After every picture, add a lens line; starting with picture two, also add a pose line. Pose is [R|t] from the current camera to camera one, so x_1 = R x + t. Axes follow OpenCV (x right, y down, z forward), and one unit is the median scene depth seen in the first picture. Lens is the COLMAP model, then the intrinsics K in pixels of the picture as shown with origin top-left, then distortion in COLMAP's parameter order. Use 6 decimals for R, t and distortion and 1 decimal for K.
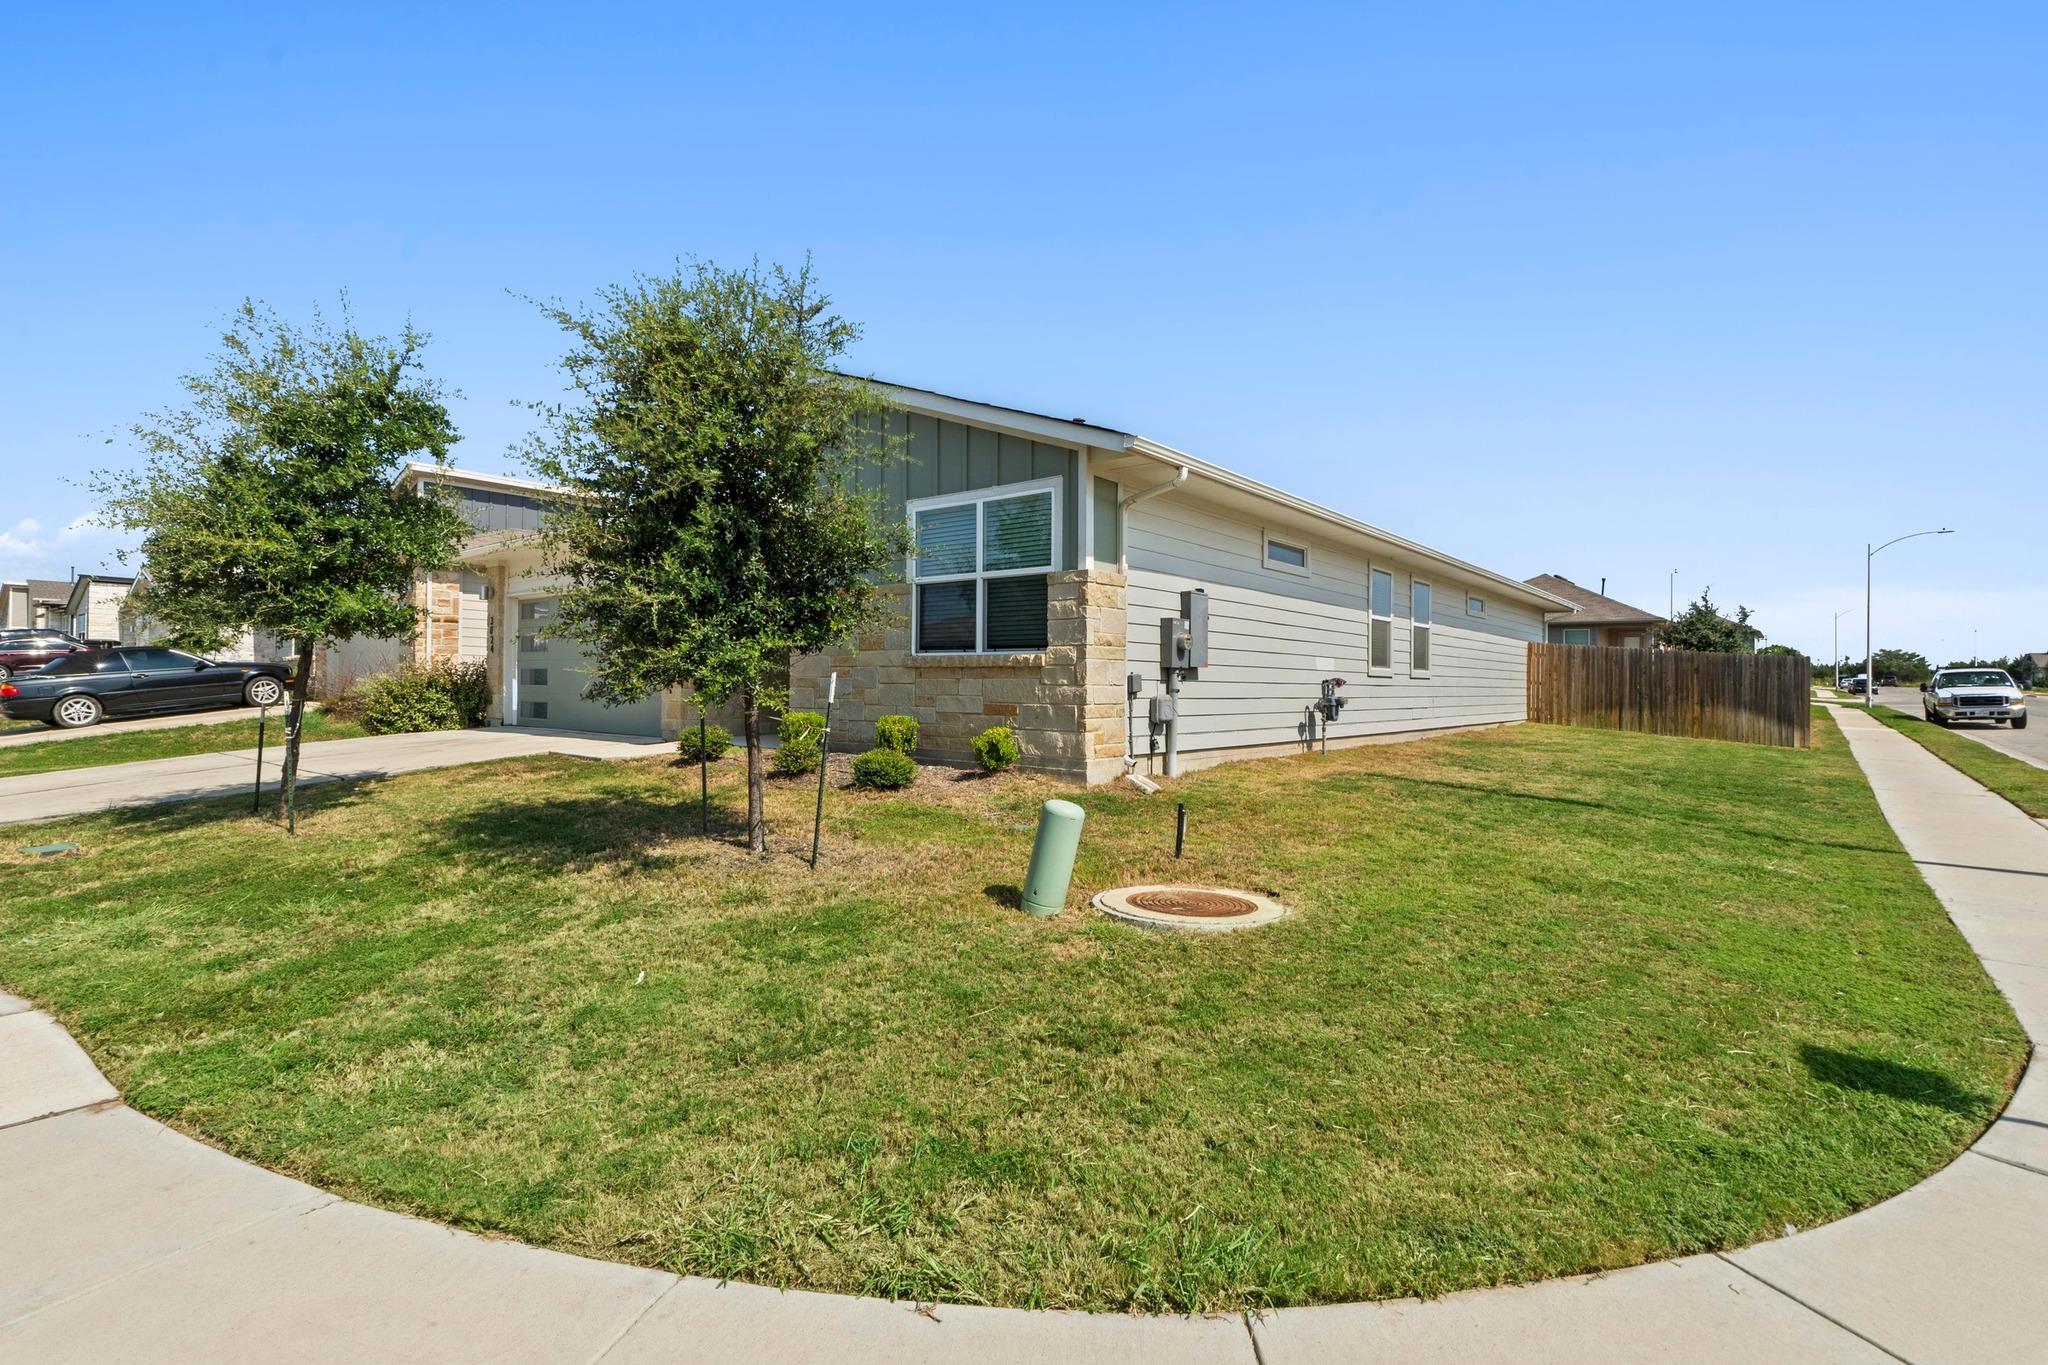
lens RADIAL K [[977.1, 0, 1033.9], [0, 977.1, 673.8], [0, 0, 1]] dist [0.001271, -0.000303]
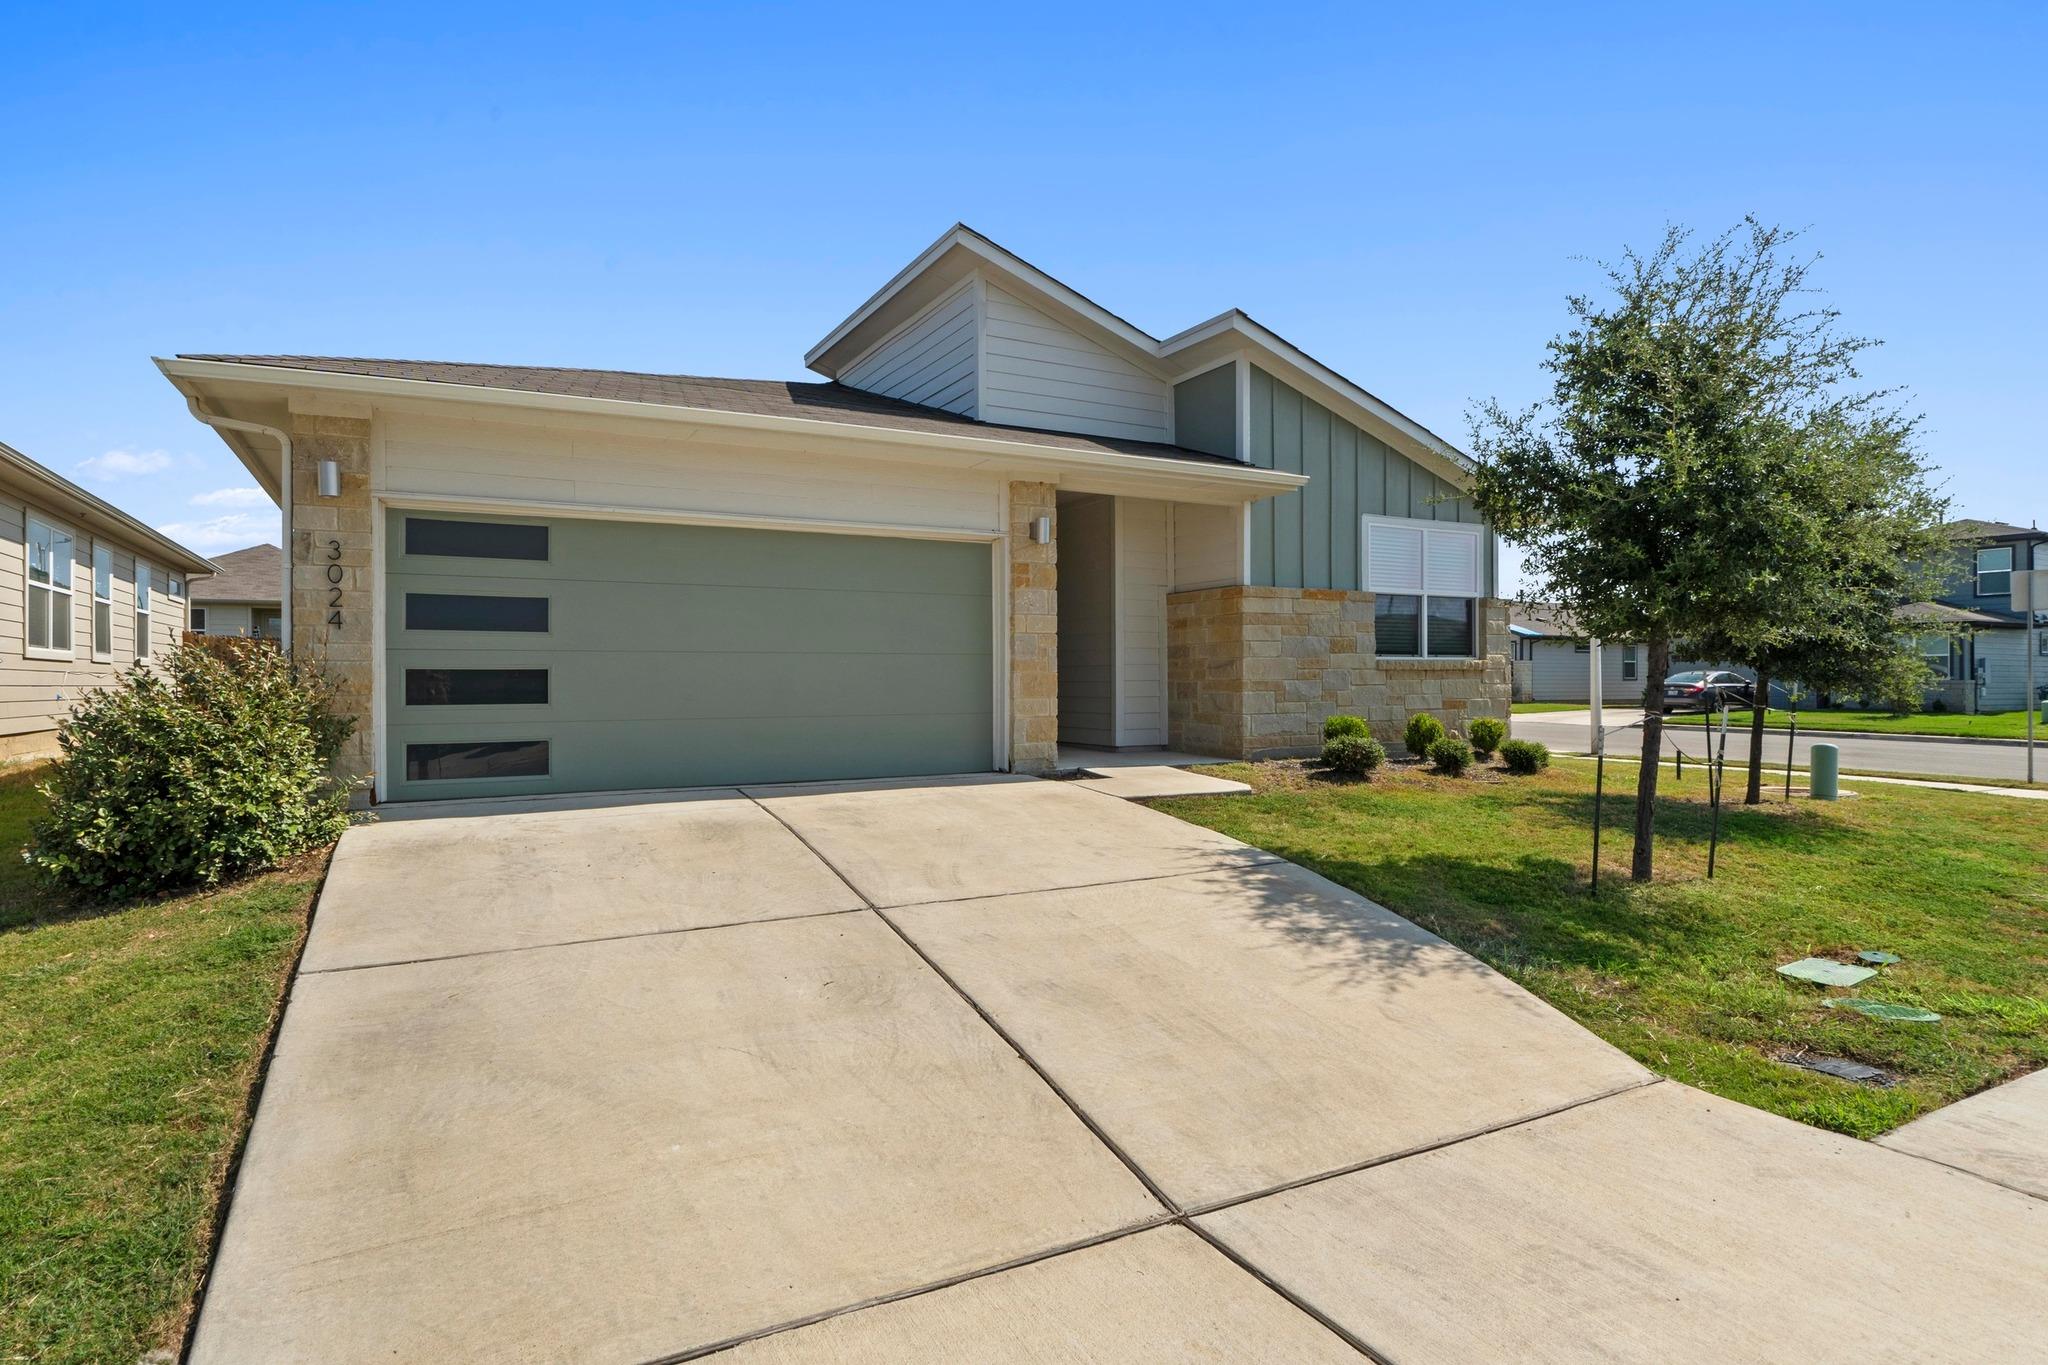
lens RADIAL K [[1098.1, 0, 1025.7], [0, 1098.1, 677.4], [0, 0, 1]] dist [0.001349, 0.000051]
pose [[0.378528, -0.012210, 0.925509, -0.874726], [-0.002567, 0.999895, 0.014241, -0.009135], [-0.925586, -0.007766, 0.378457, 0.566752]]
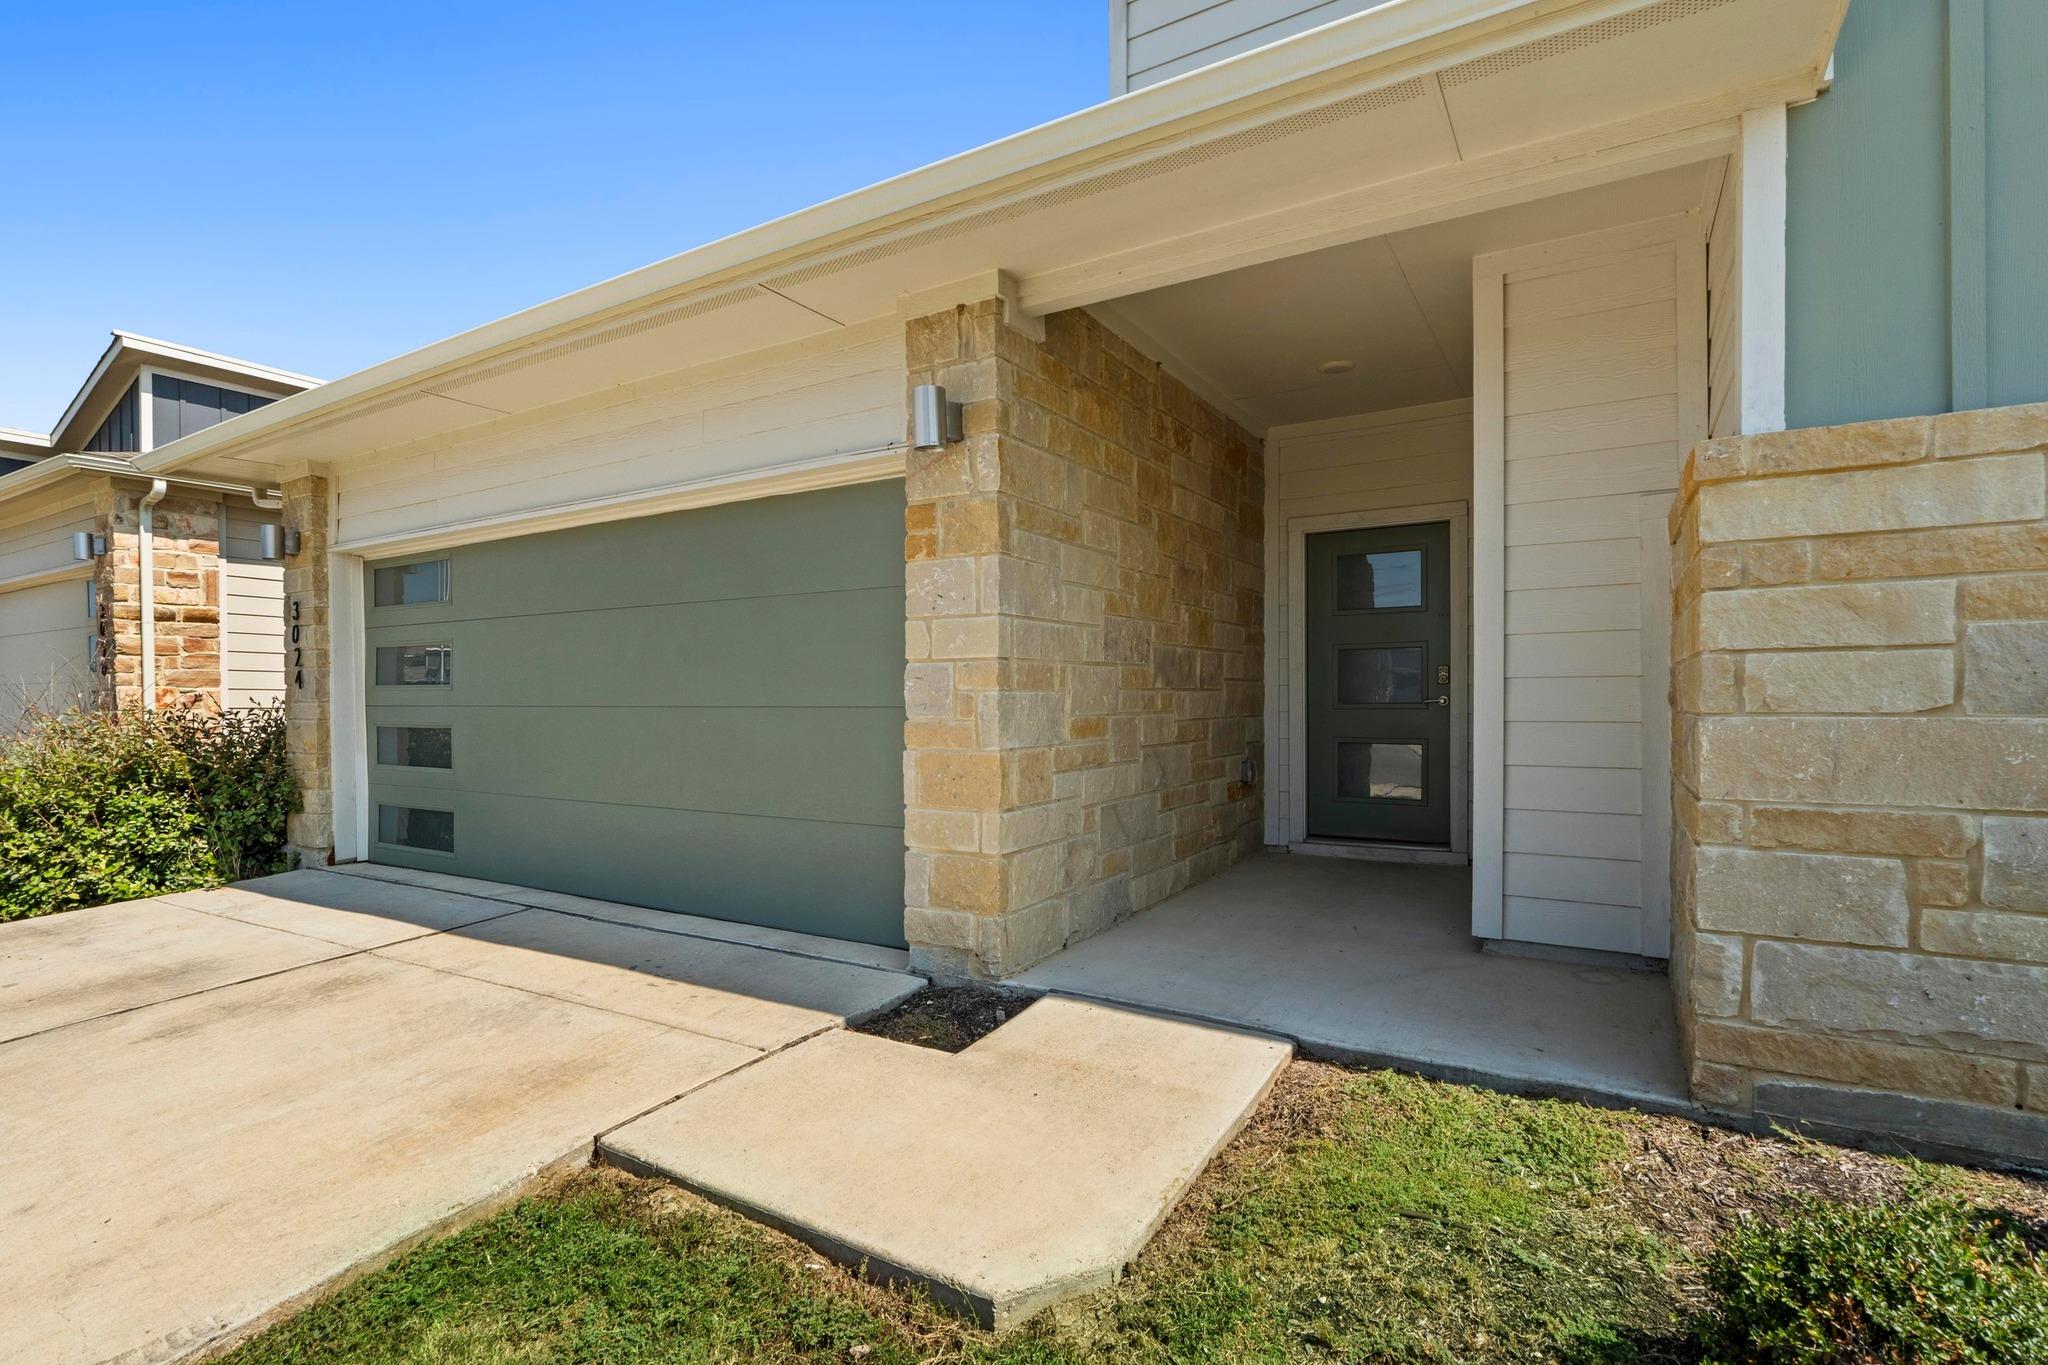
lens RADIAL K [[977.1, 0, 1009.8], [0, 977.1, 704.2], [0, 0, 1]] dist [0.001271, -0.000303]
pose [[0.991772, -0.017637, 0.126795, -0.310997], [0.015087, 0.999665, 0.021044, -0.019372], [-0.127123, -0.018958, 0.991706, 0.555591]]
